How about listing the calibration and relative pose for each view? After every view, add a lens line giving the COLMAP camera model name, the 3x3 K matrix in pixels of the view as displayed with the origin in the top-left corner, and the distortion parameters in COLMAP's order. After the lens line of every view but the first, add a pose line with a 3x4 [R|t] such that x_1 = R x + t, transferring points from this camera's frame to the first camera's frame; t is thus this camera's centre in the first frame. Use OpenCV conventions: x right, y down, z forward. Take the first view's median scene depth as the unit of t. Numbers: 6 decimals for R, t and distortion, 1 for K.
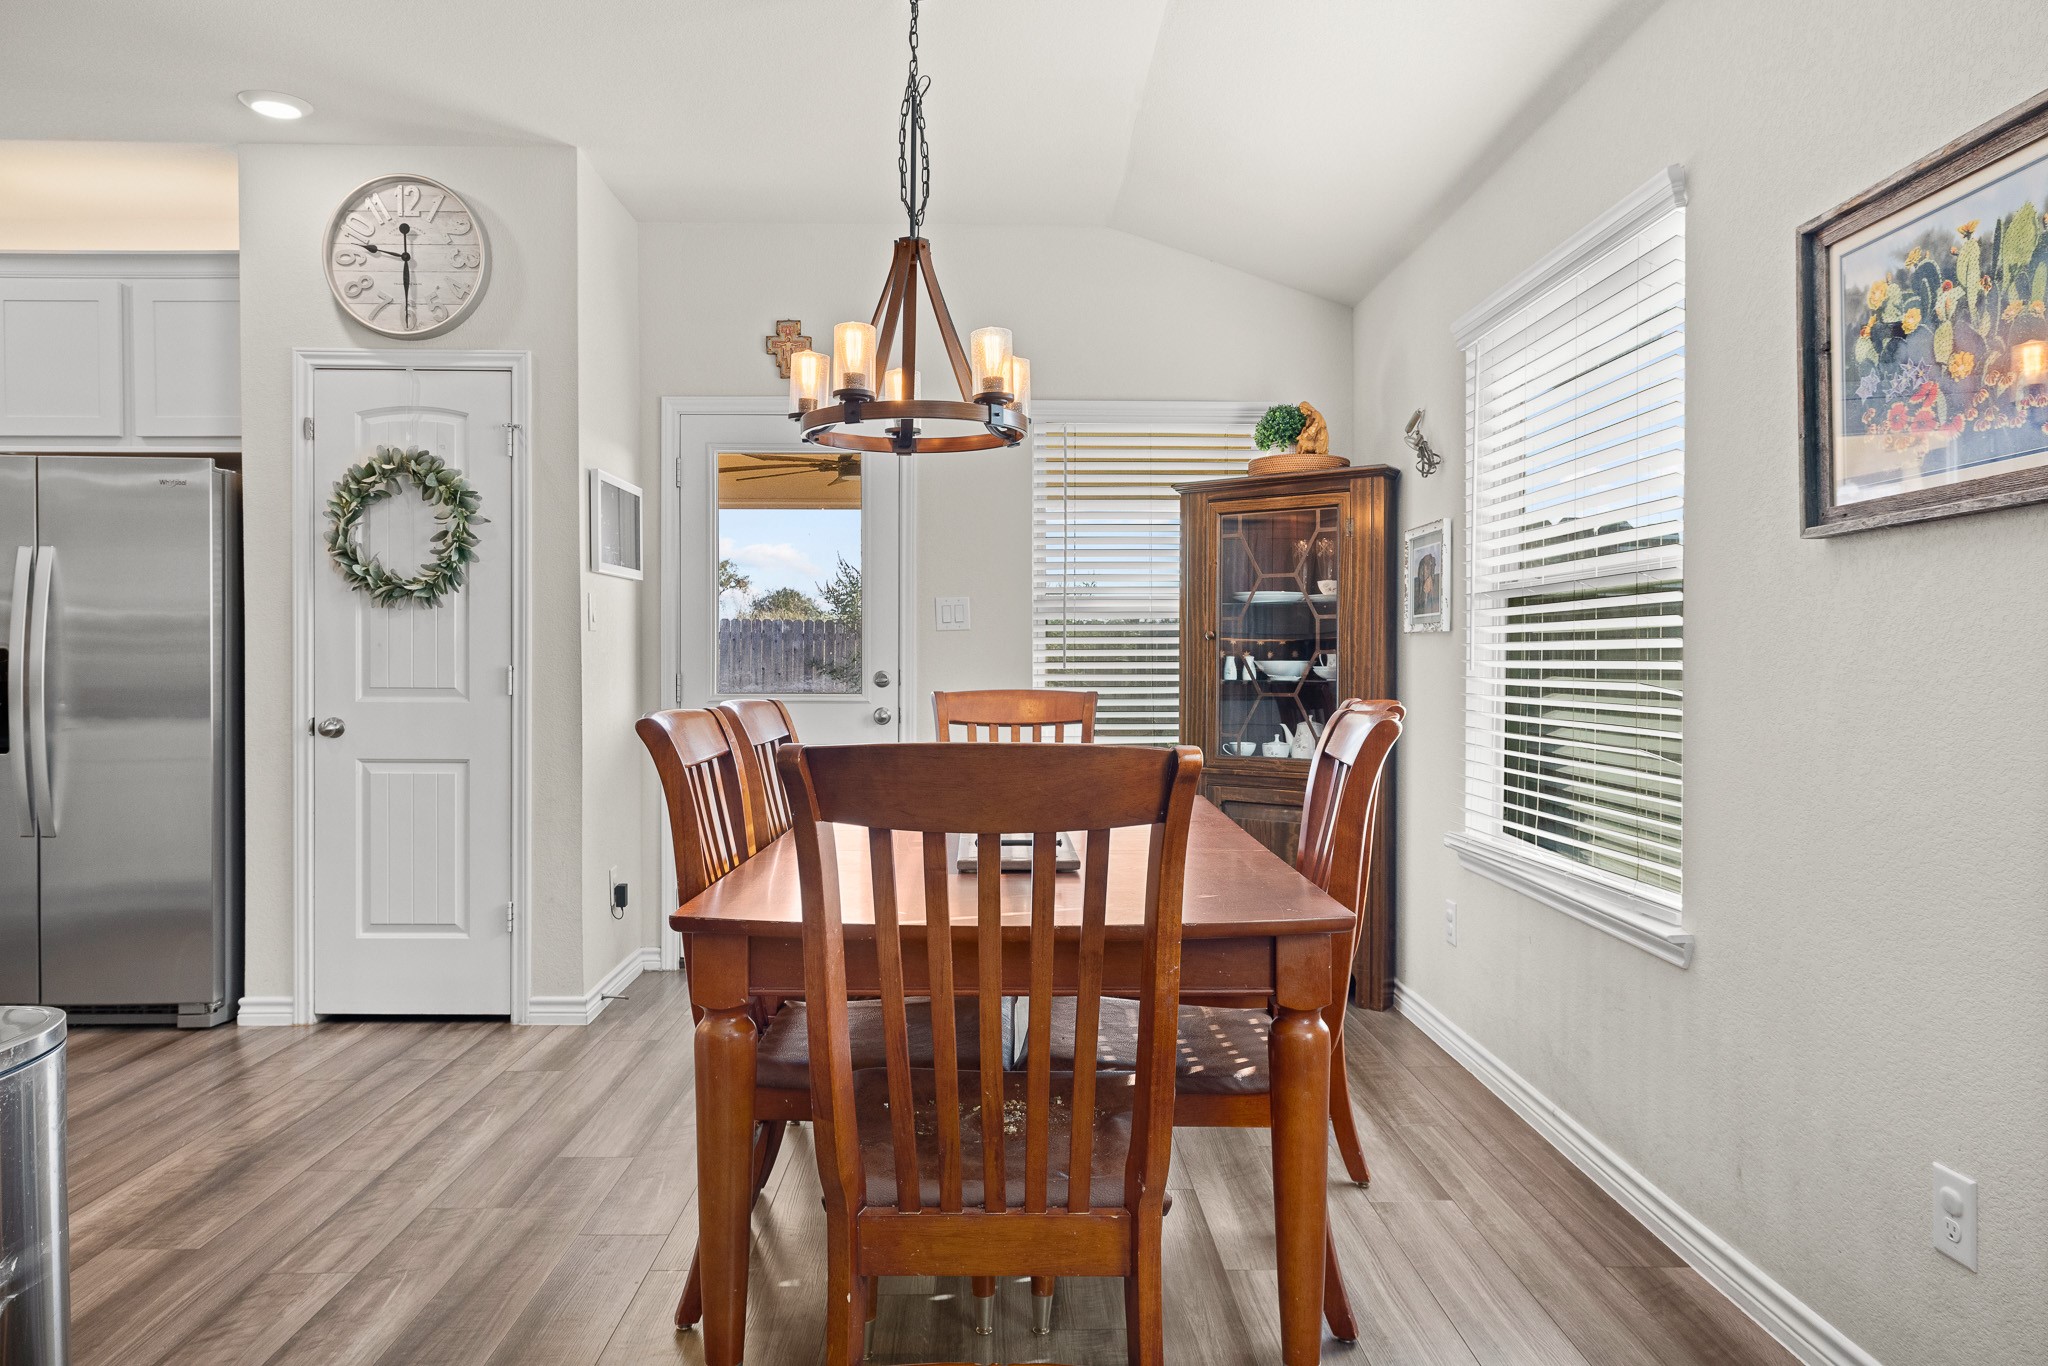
lens RADIAL K [[1371.3, 0, 1024.0], [0, 1371.3, 683.0], [0, 0, 1]] dist [-0.001897, -0.002090]
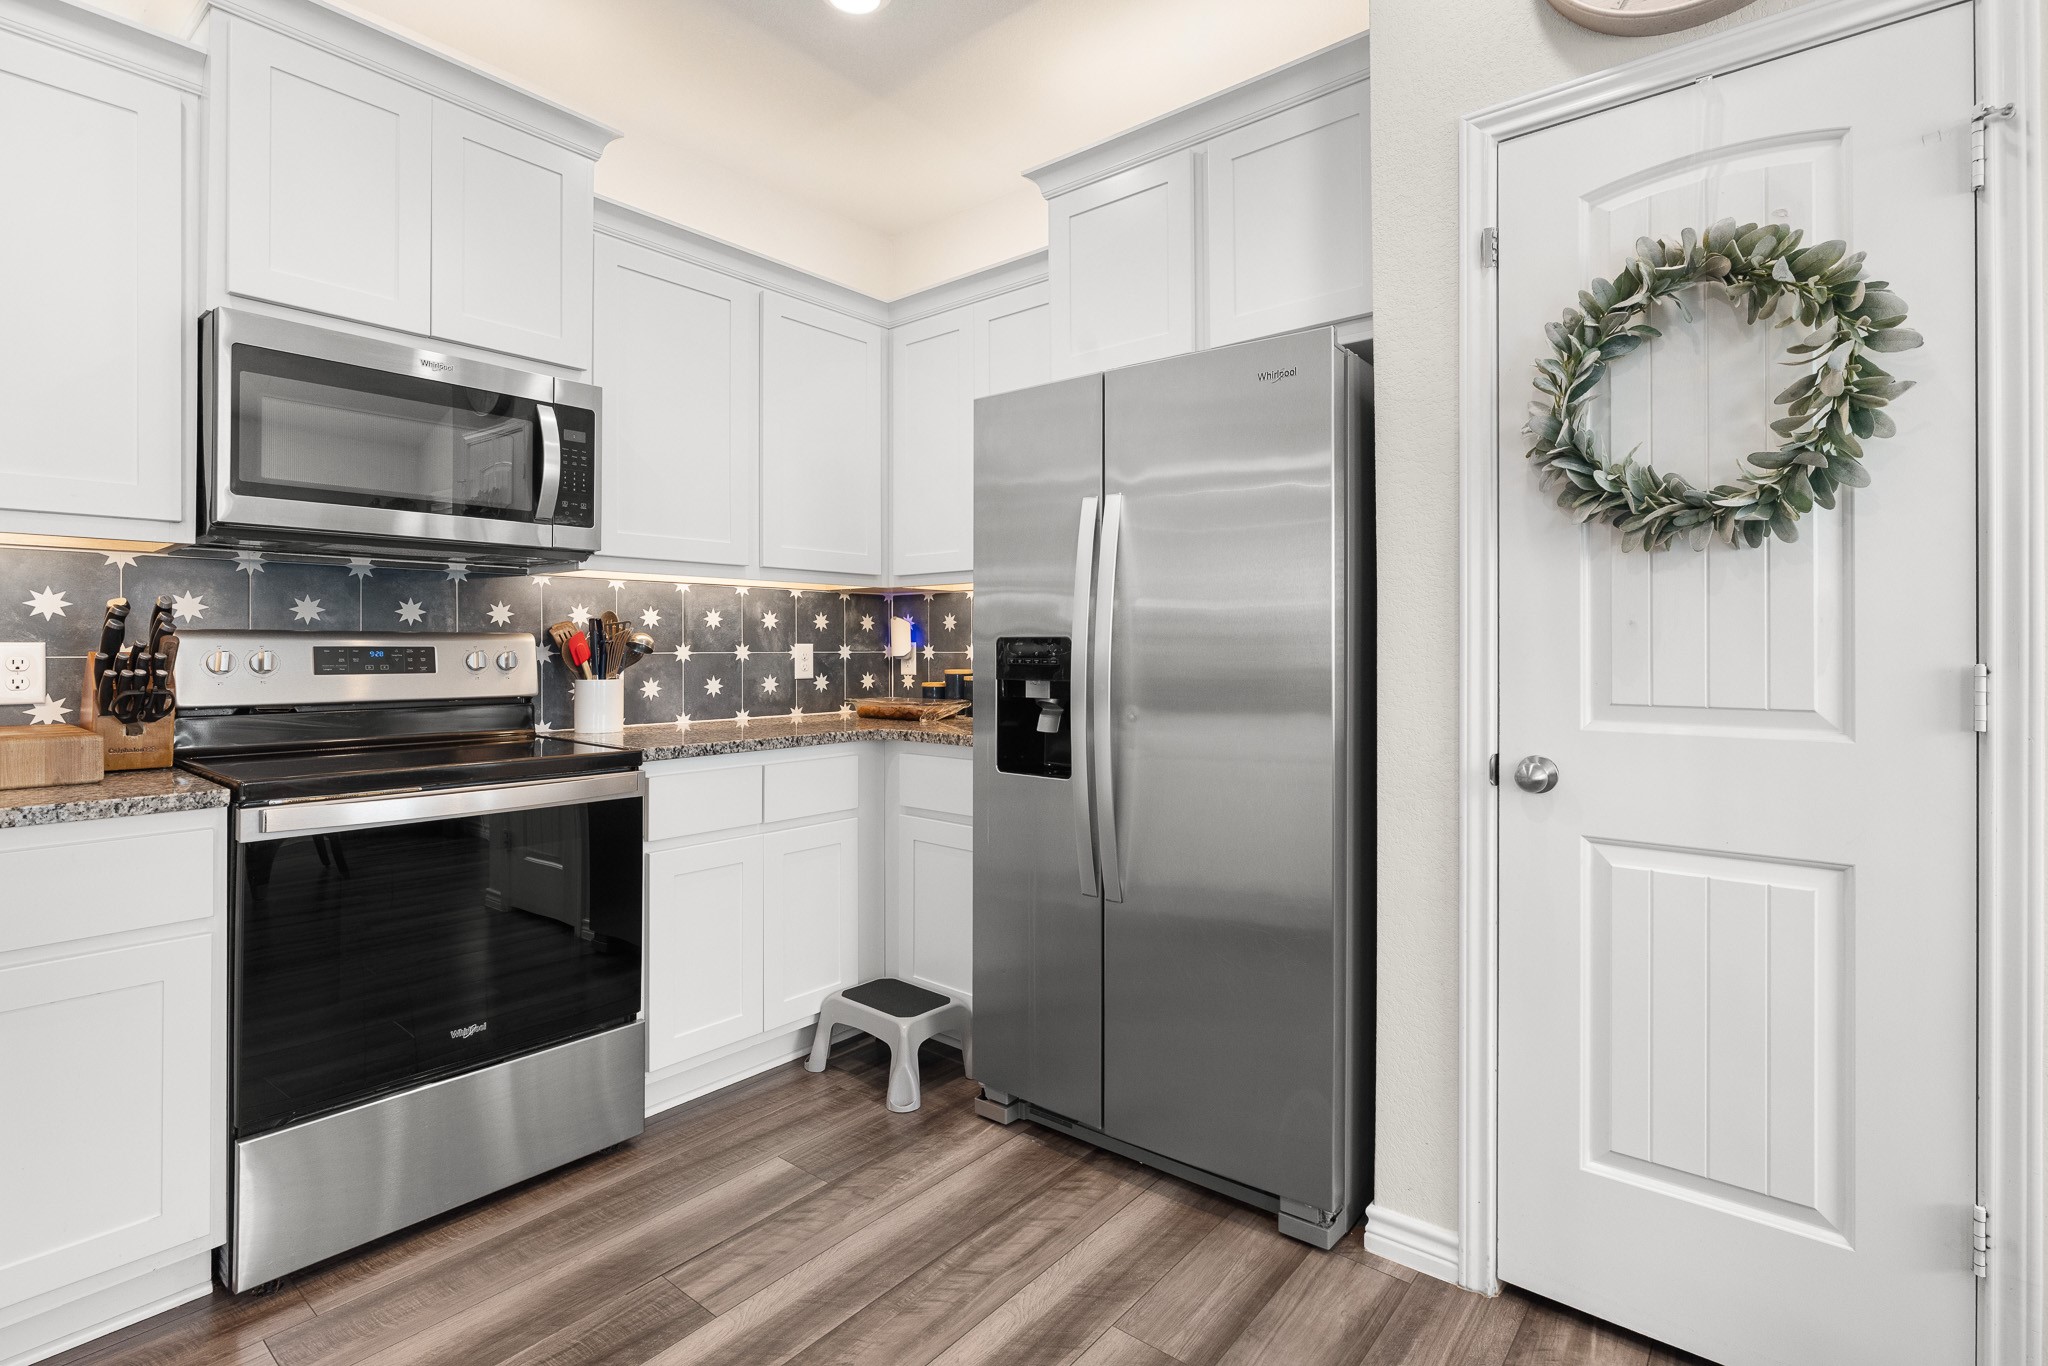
lens RADIAL K [[973.4, 0, 1023.0], [0, 973.4, 641.6], [0, 0, 1]] dist [-0.000605, -0.000129]
pose [[0.754069, -0.008636, -0.656738, -0.403900], [-0.008415, 0.999704, -0.022809, -0.010460], [0.656741, 0.022726, 0.753774, 0.569641]]
